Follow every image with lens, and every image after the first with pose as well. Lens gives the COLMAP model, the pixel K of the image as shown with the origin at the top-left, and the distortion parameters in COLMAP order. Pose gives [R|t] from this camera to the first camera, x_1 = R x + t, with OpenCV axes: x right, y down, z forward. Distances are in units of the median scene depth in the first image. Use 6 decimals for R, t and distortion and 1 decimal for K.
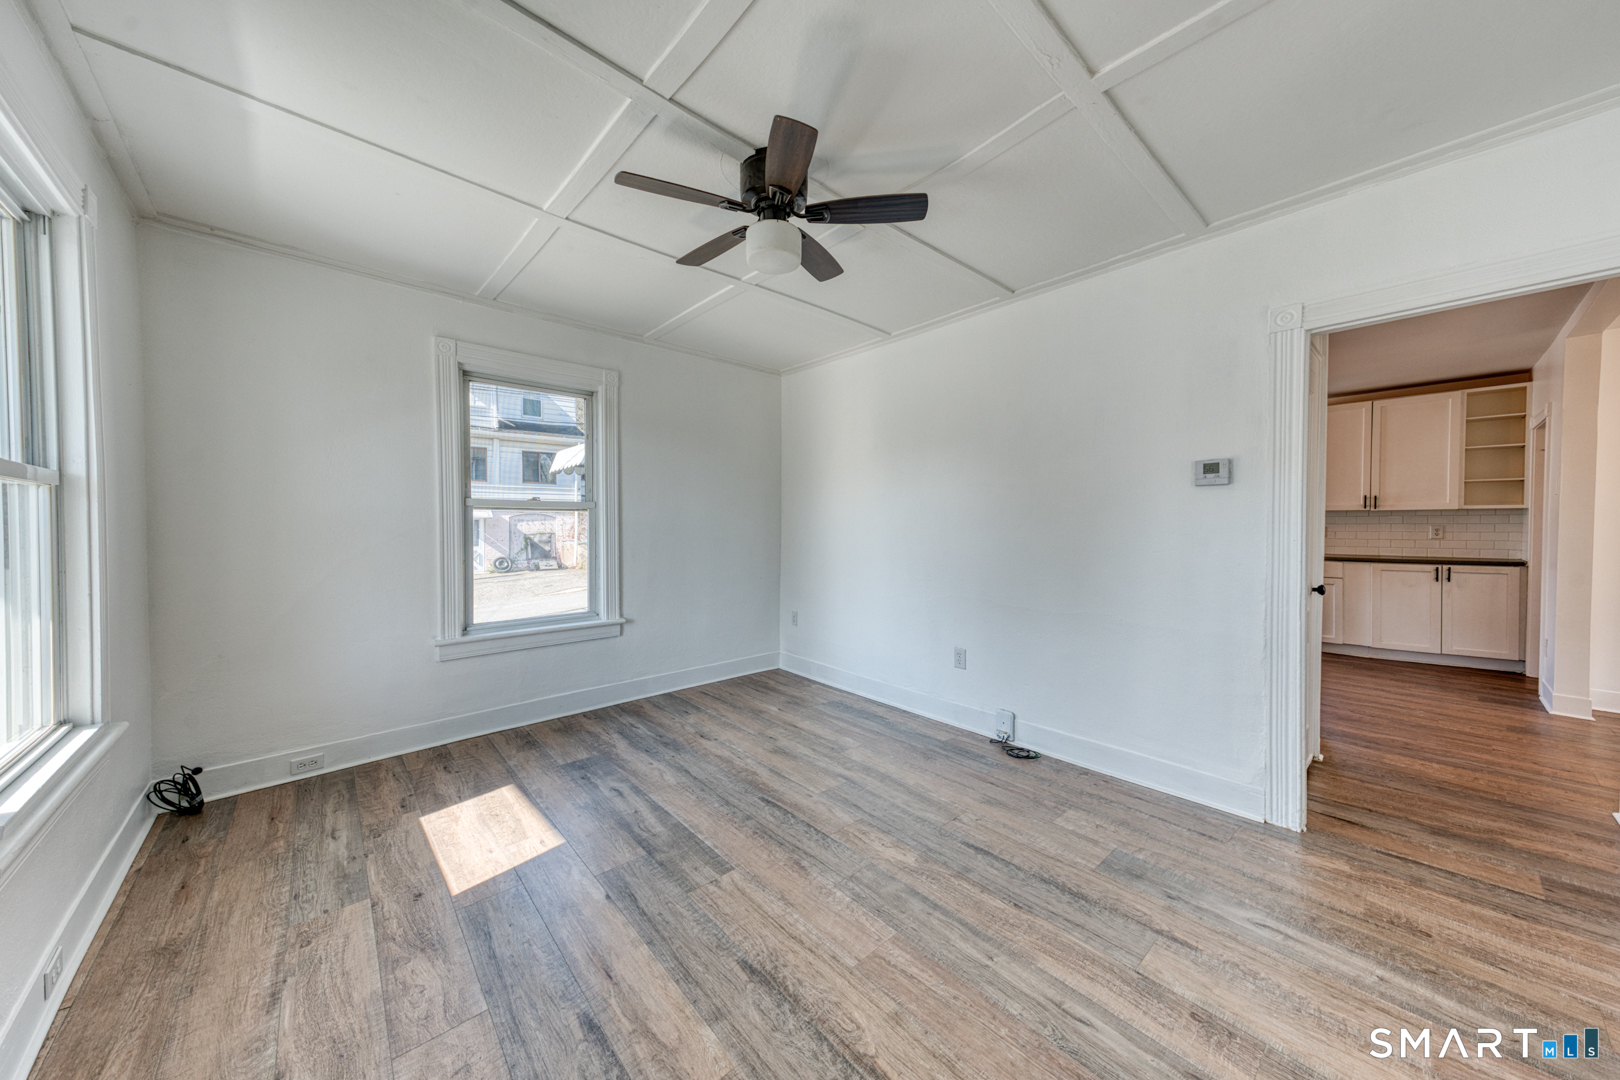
lens RADIAL K [[553.3, 0, 810.0], [0, 553.3, 540.0], [0, 0, 1]] dist [0.020443, -0.000119]
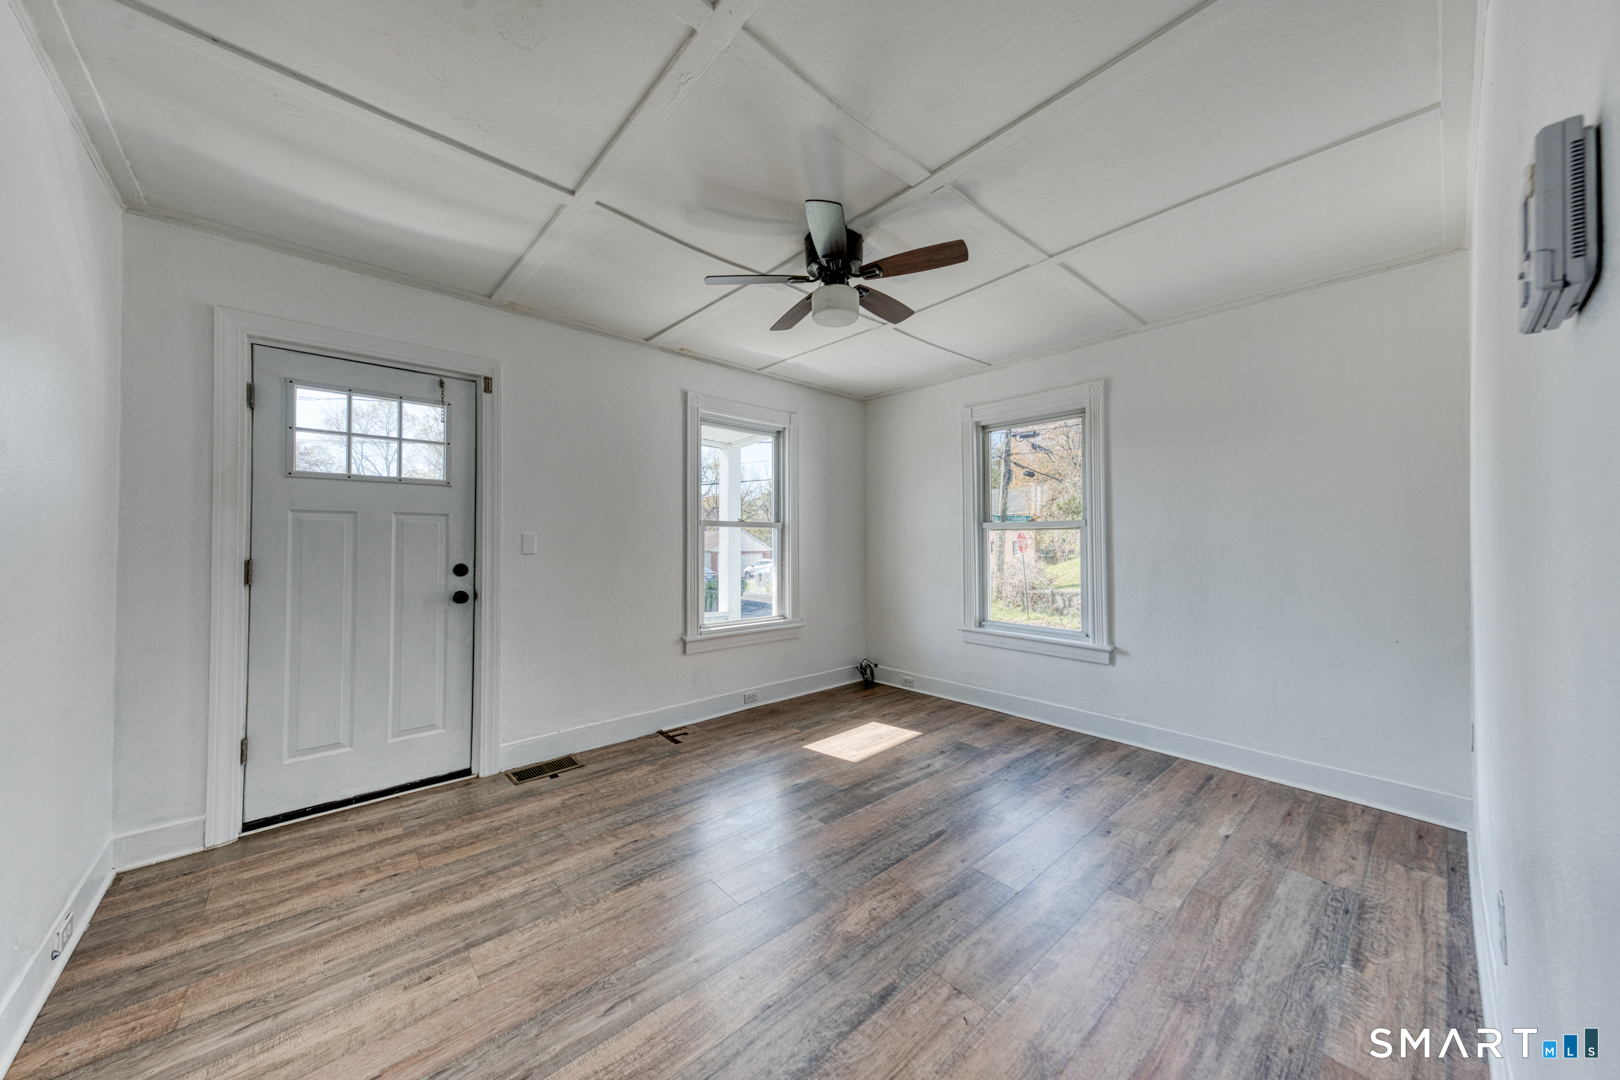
lens RADIAL K [[554.4, 0, 806.9], [0, 554.4, 532.6], [0, 0, 1]] dist [0.021398, -0.000189]
pose [[-0.010373, -0.016127, -0.999816, 0.932535], [-0.029877, 0.999429, -0.015811, -0.023229], [0.999500, 0.029707, -0.010849, 0.811423]]
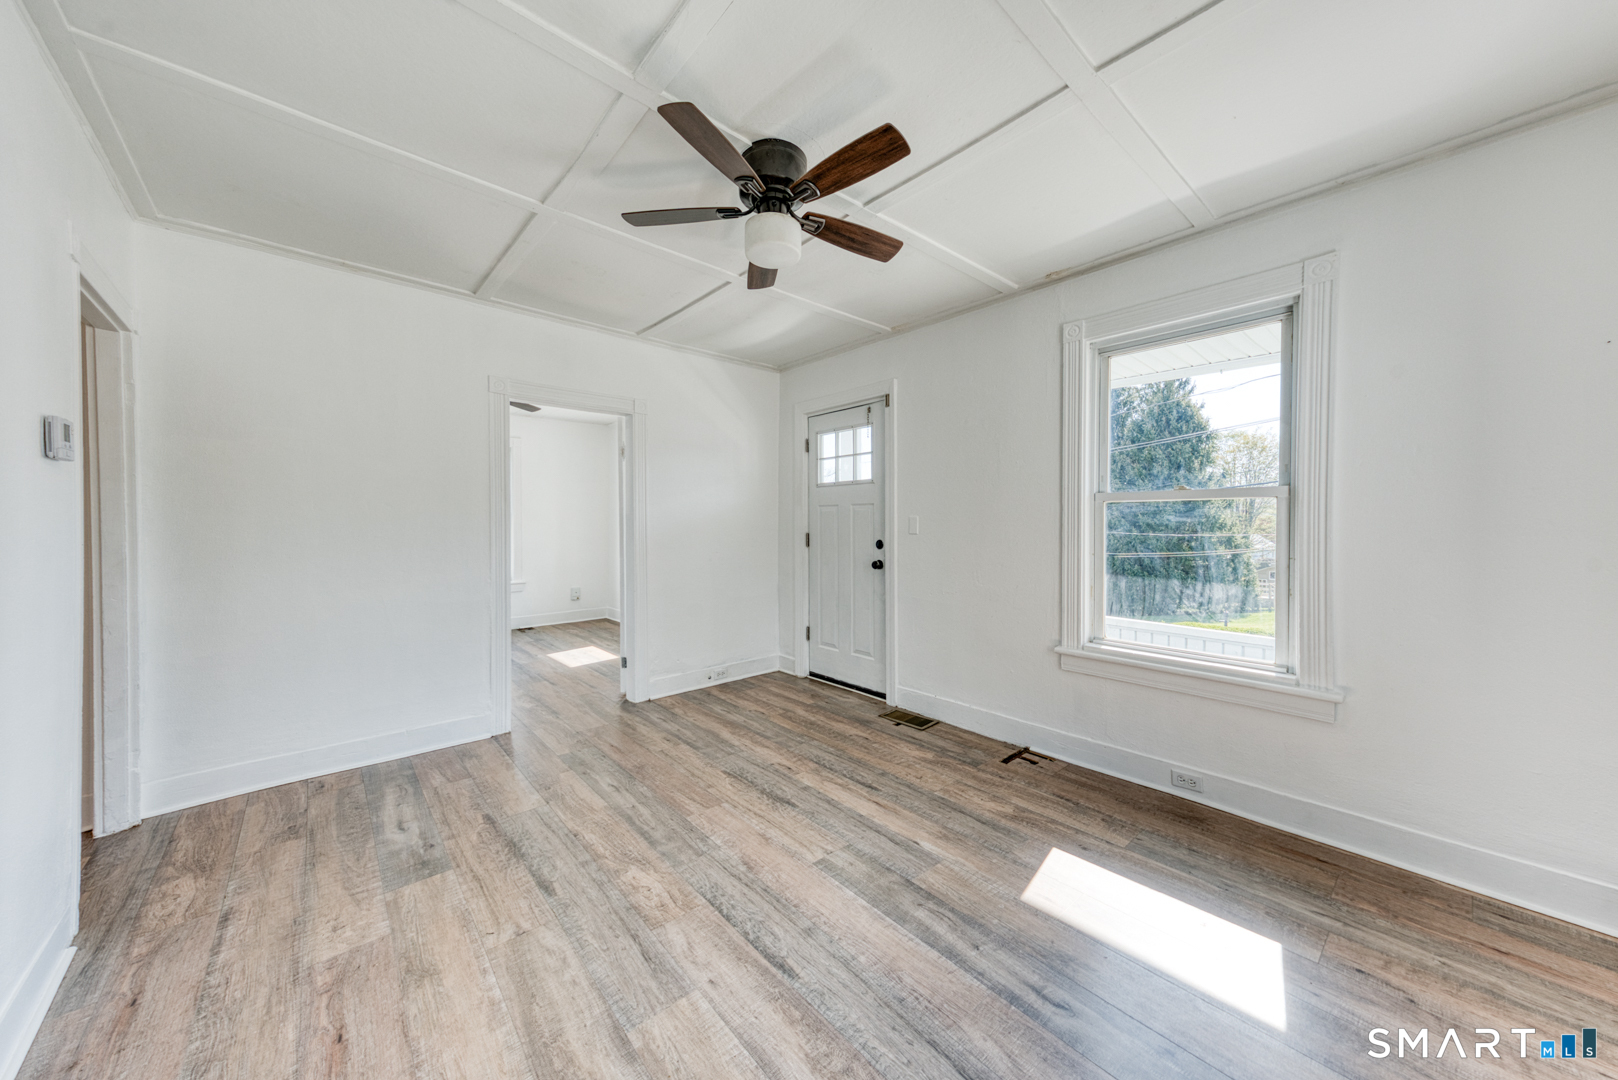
lens RADIAL K [[553.7, 0, 805.9], [0, 553.7, 532.6], [0, 0, 1]] dist [0.021398, -0.000189]
pose [[-0.999902, -0.000092, 0.014011, -0.116495], [0.000552, 0.998943, 0.045971, -0.049238], [-0.014000, 0.045974, -0.998845, 1.691604]]
